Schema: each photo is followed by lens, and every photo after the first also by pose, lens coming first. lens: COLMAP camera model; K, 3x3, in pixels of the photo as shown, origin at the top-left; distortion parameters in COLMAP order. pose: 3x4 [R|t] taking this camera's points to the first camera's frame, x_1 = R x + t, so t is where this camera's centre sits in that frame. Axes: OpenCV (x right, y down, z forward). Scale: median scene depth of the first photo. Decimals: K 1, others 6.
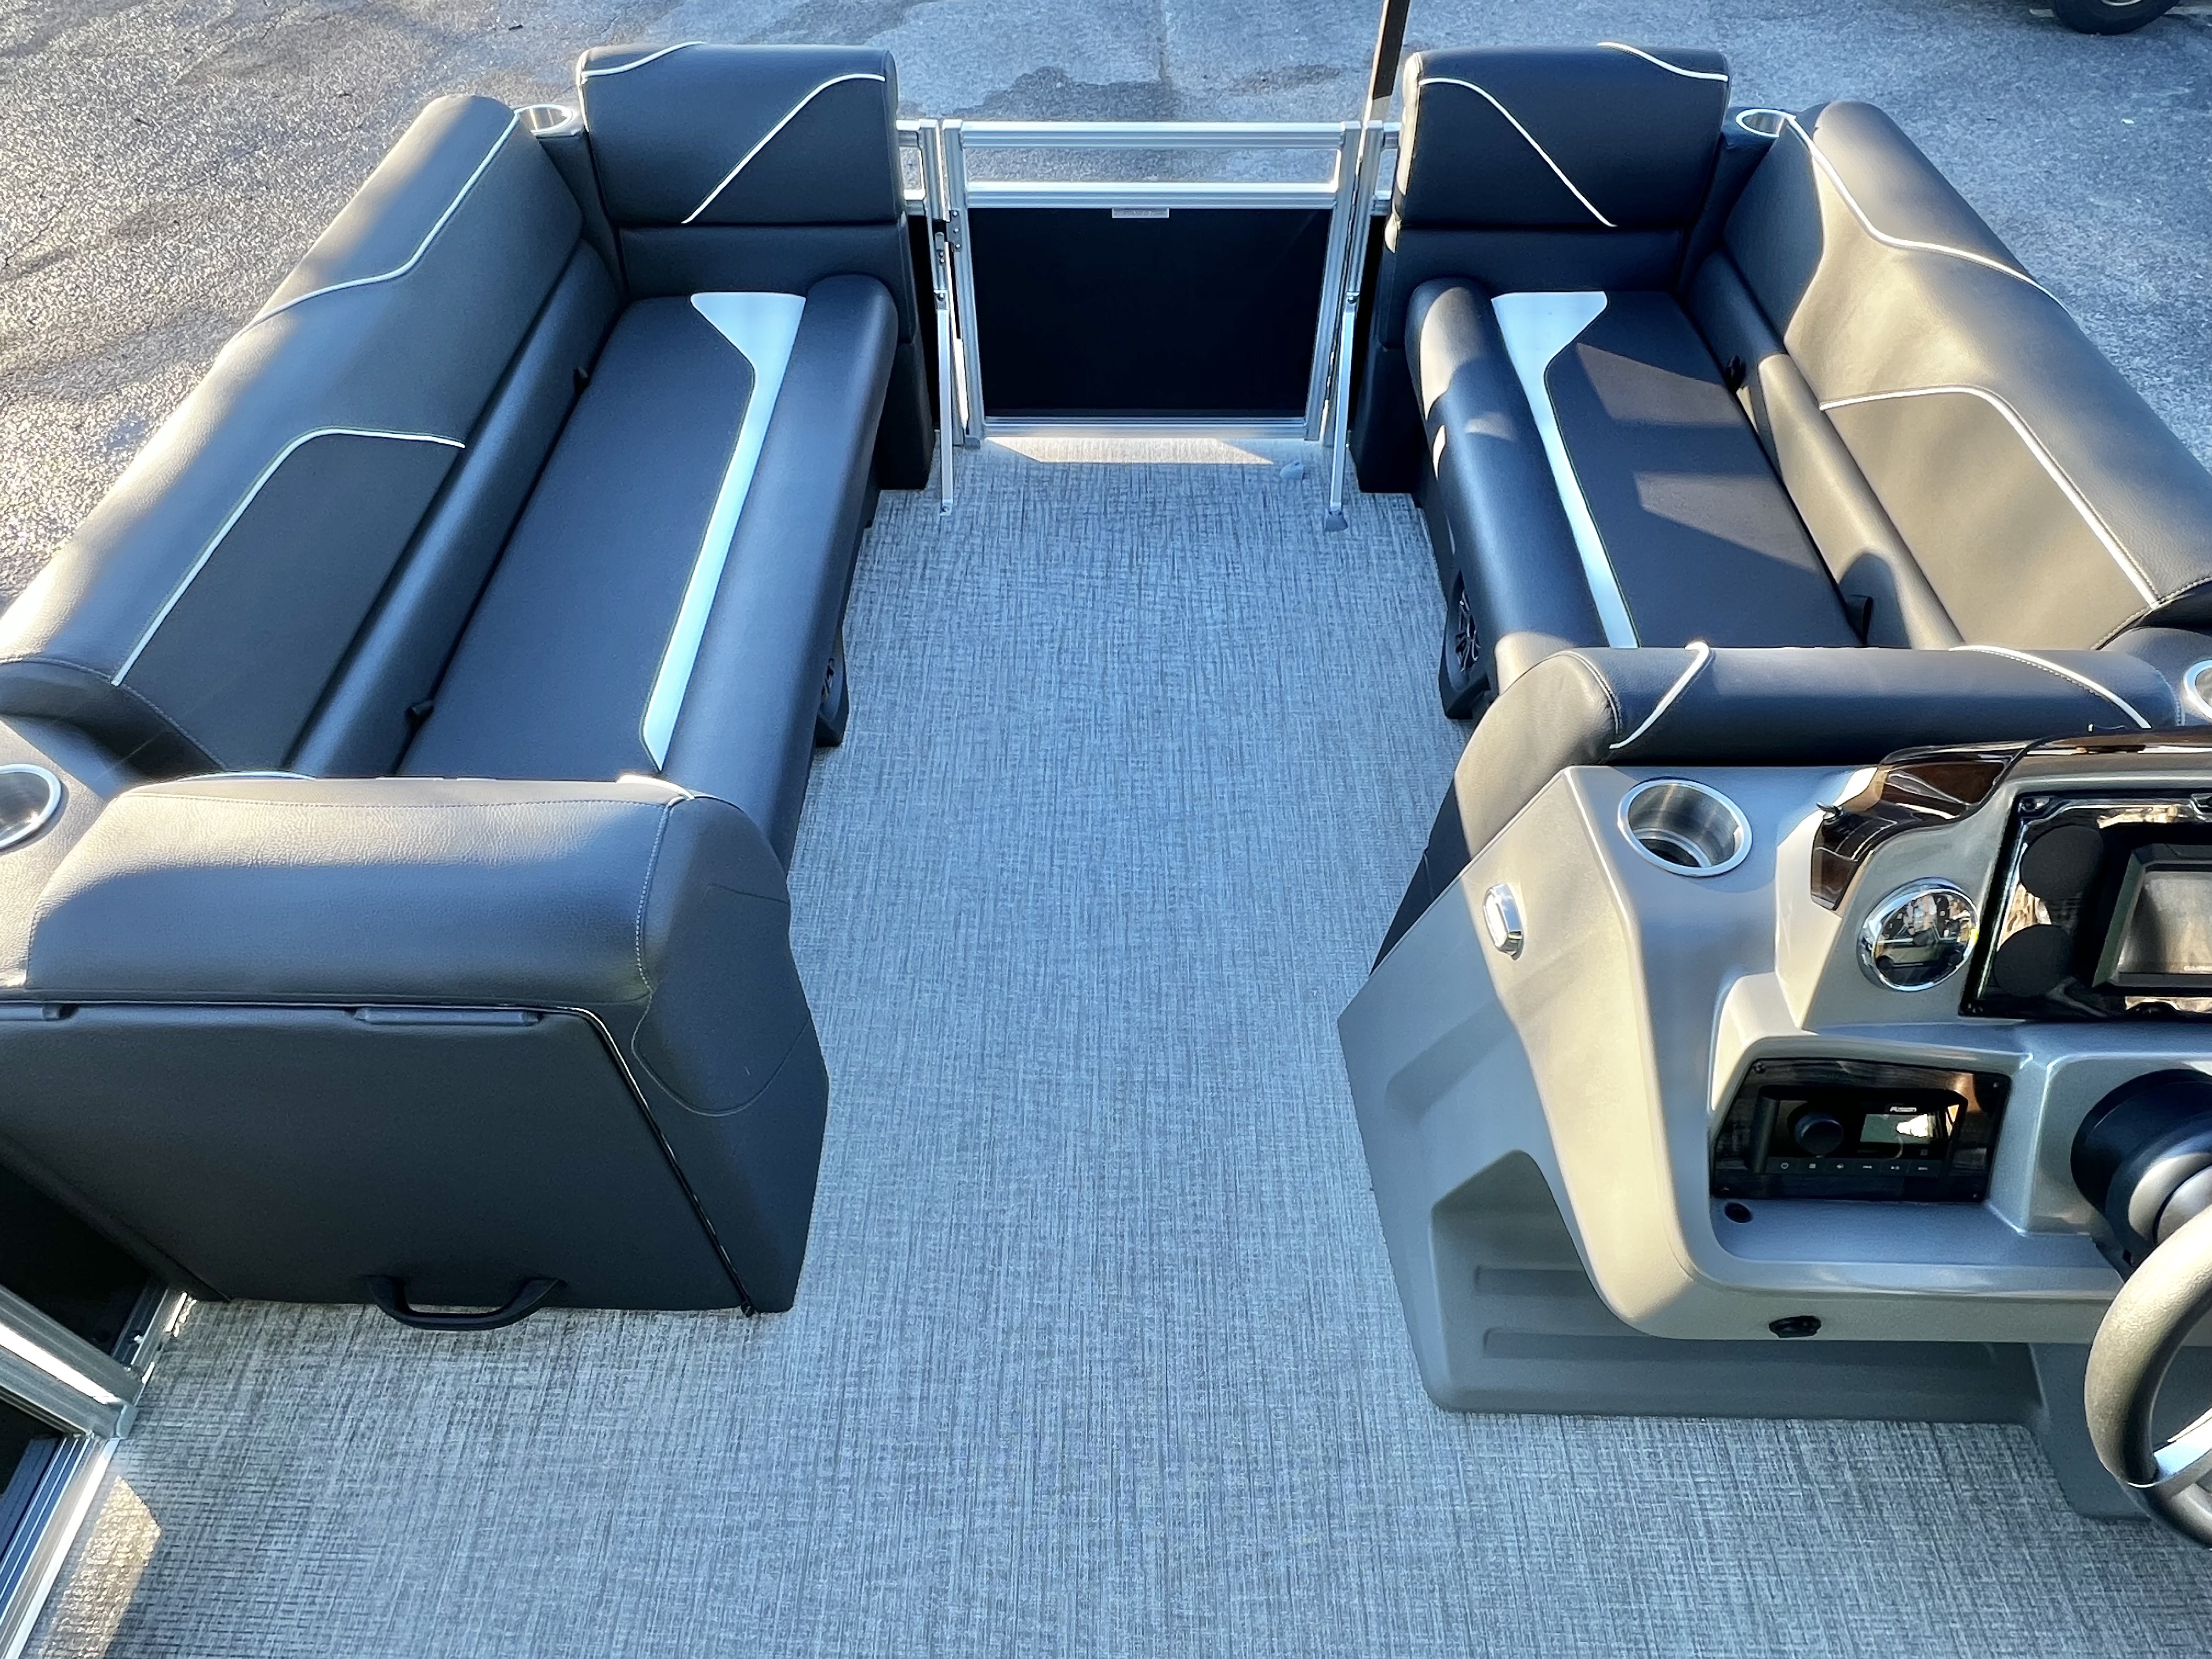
lens RADIAL K [[1350.3, 0, 1101.9], [0, 1350.3, 828.1], [0, 0, 1]] dist [0.000680, -0.002281]
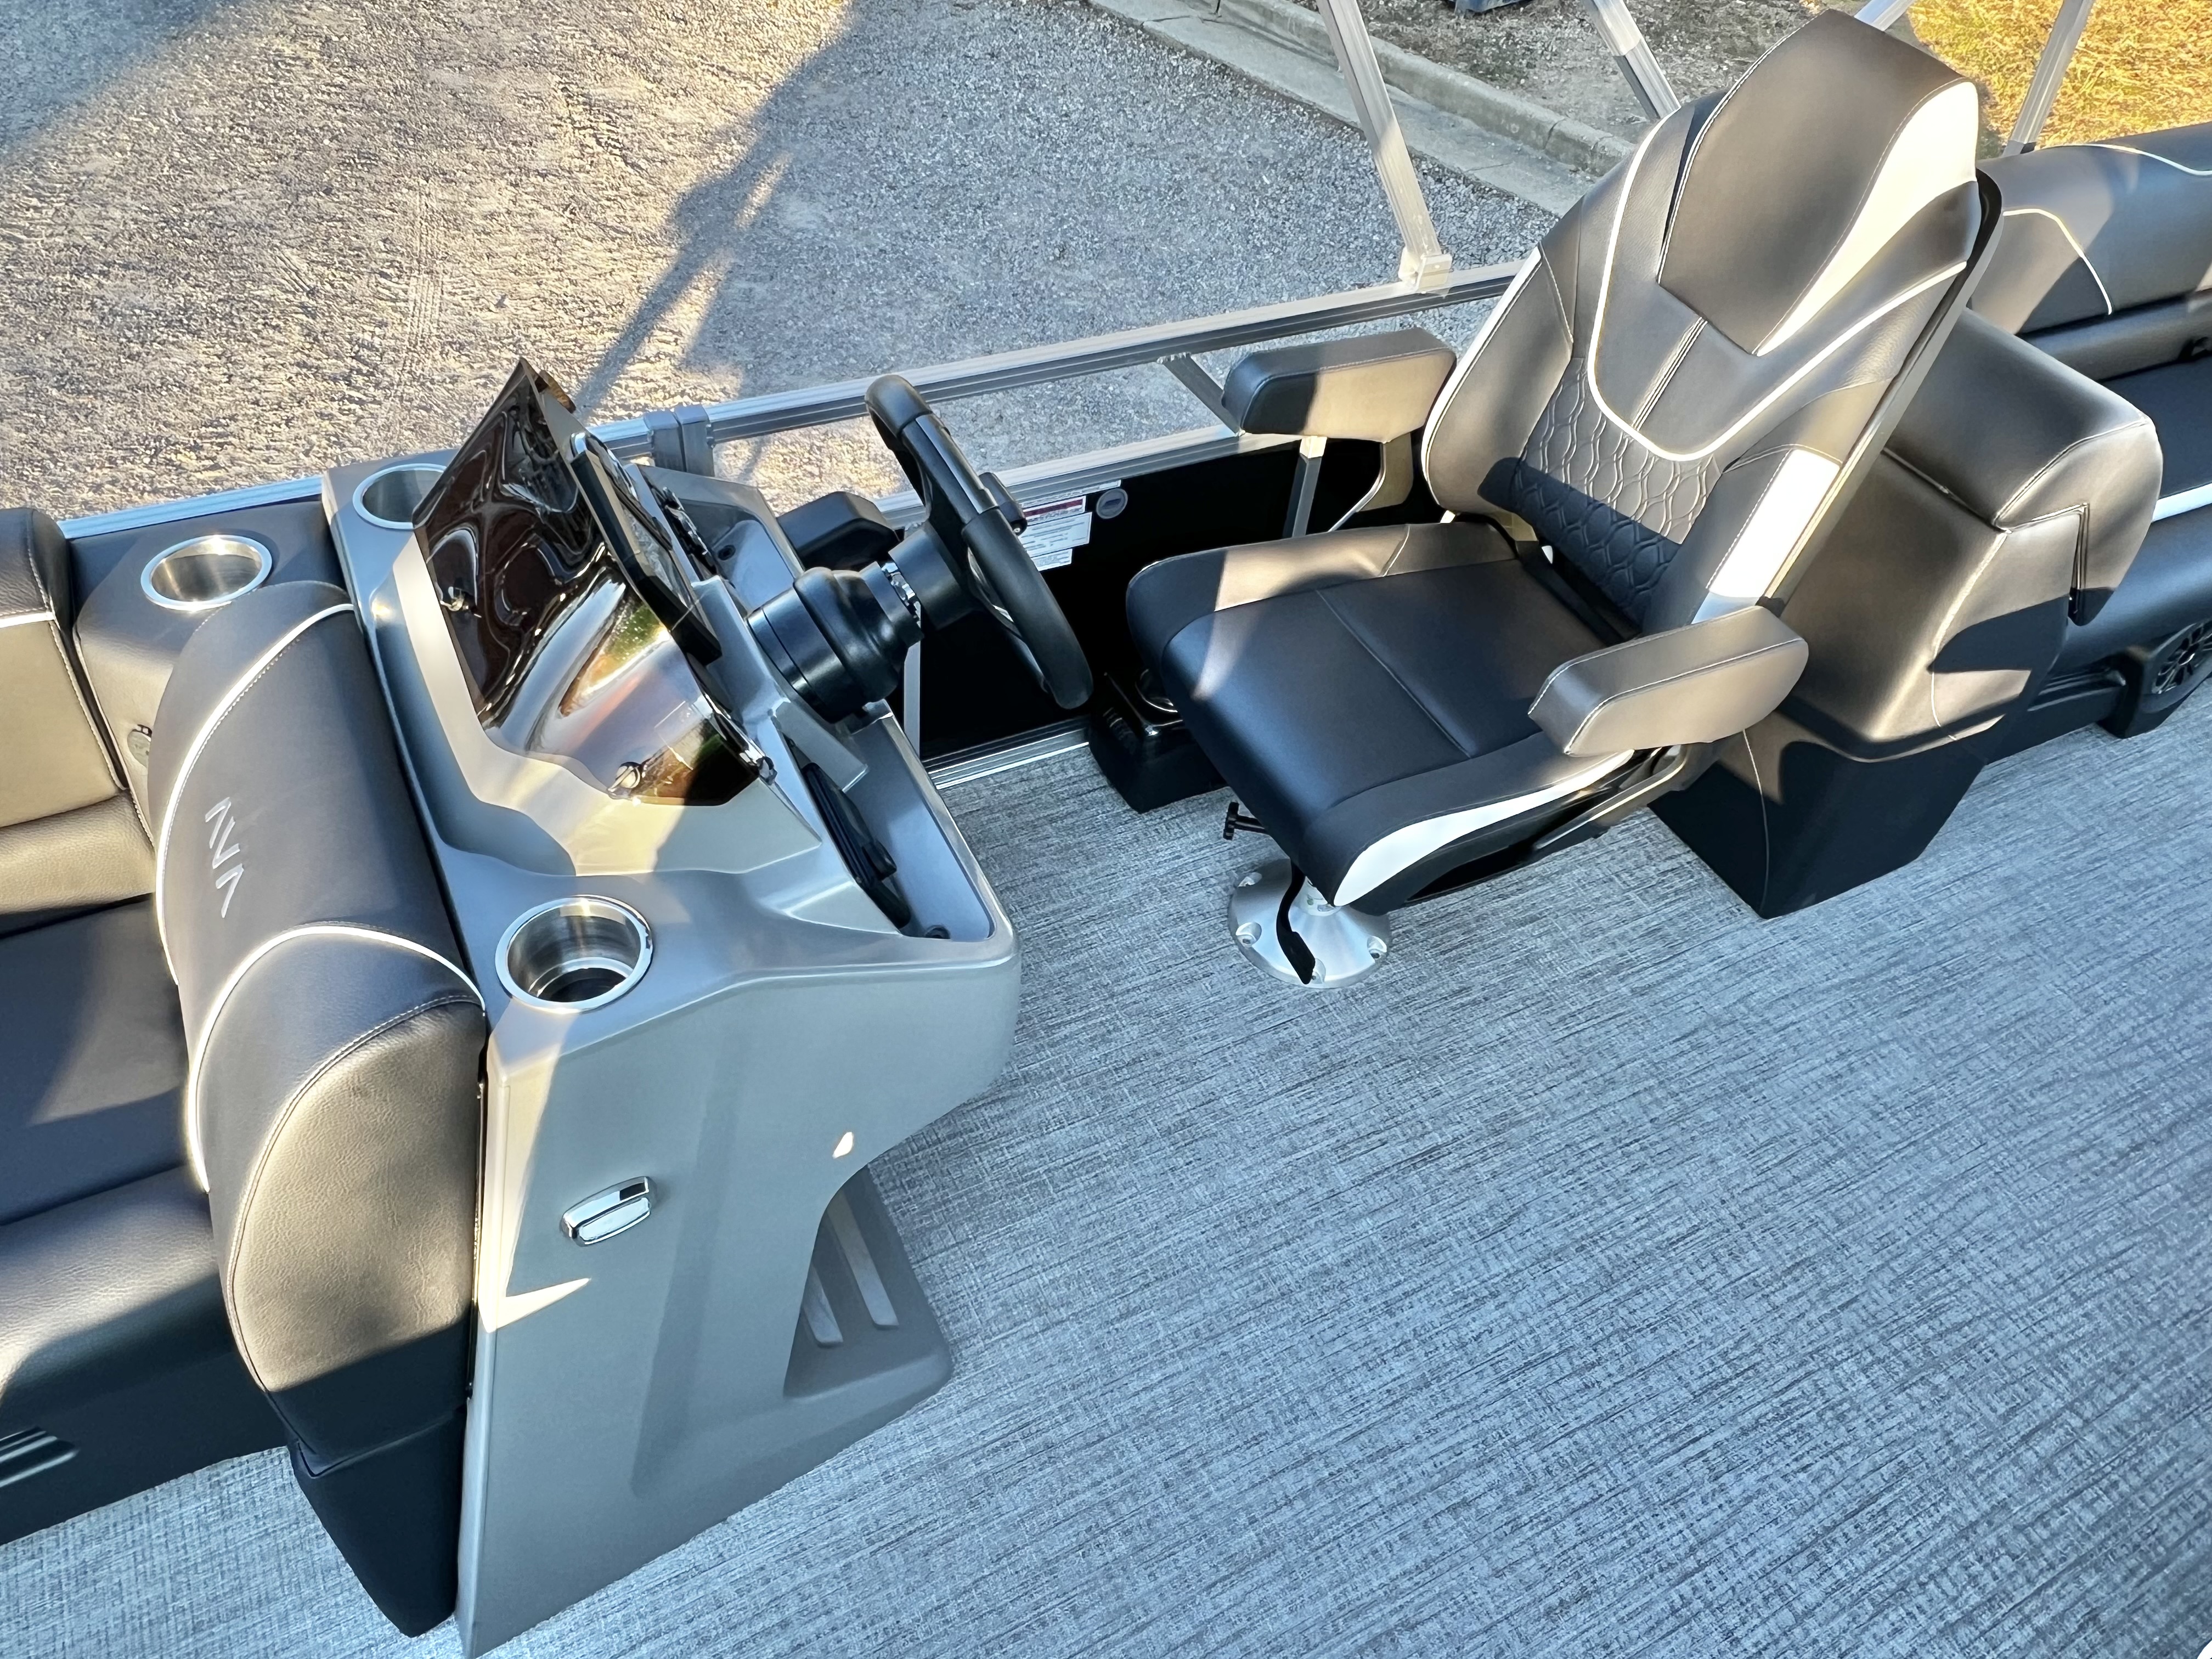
lens RADIAL K [[1531.4, 0, 1099.4], [0, 1531.4, 828.8], [0, 0, 1]] dist [-0.000284, -0.001549]
pose [[-0.472116, -0.656865, 0.587907, -0.135700], [0.614331, 0.233138, 0.753820, -0.303807], [-0.632221, 0.717060, 0.293465, 0.252001]]
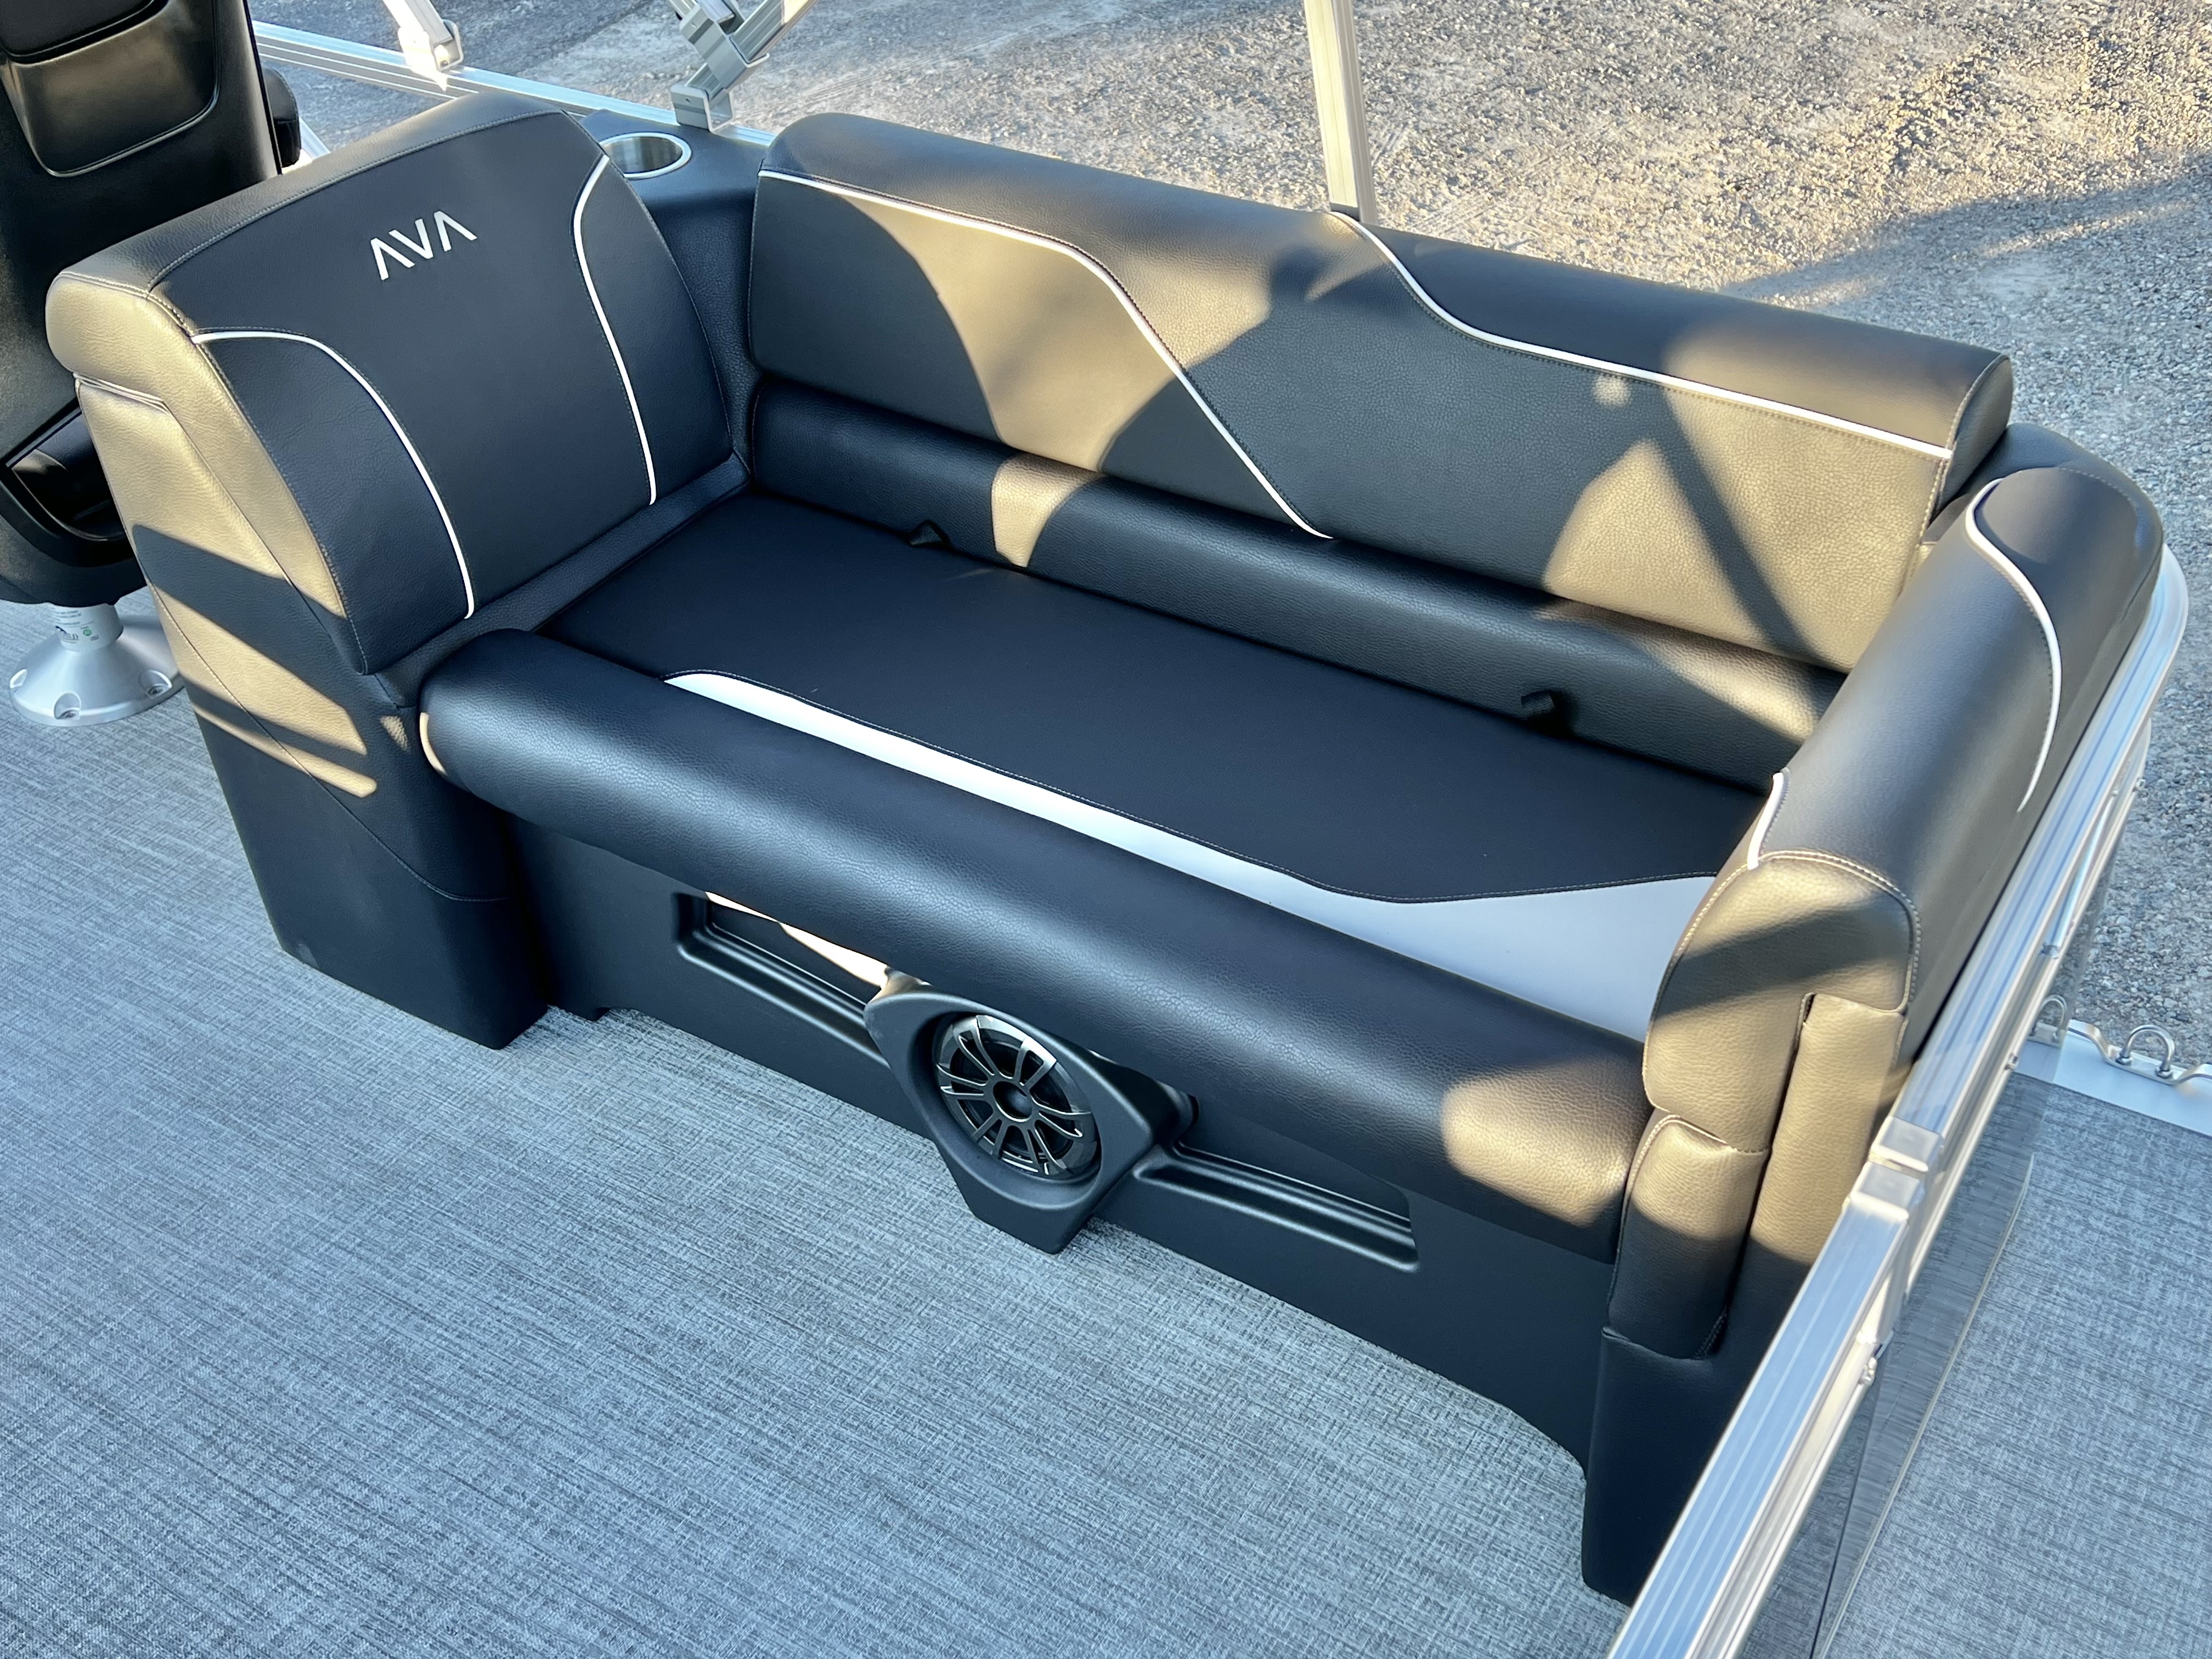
lens RADIAL K [[2293.1, 0, 1106.0], [0, 2293.1, 829.5], [0, 0, 1]] dist [0.090413, -0.148414]
pose [[0.525521, -0.542838, 0.655099, -0.294744], [0.677287, 0.732929, 0.064011, 0.969563], [-0.514889, 0.410051, 0.752827, -0.827418]]
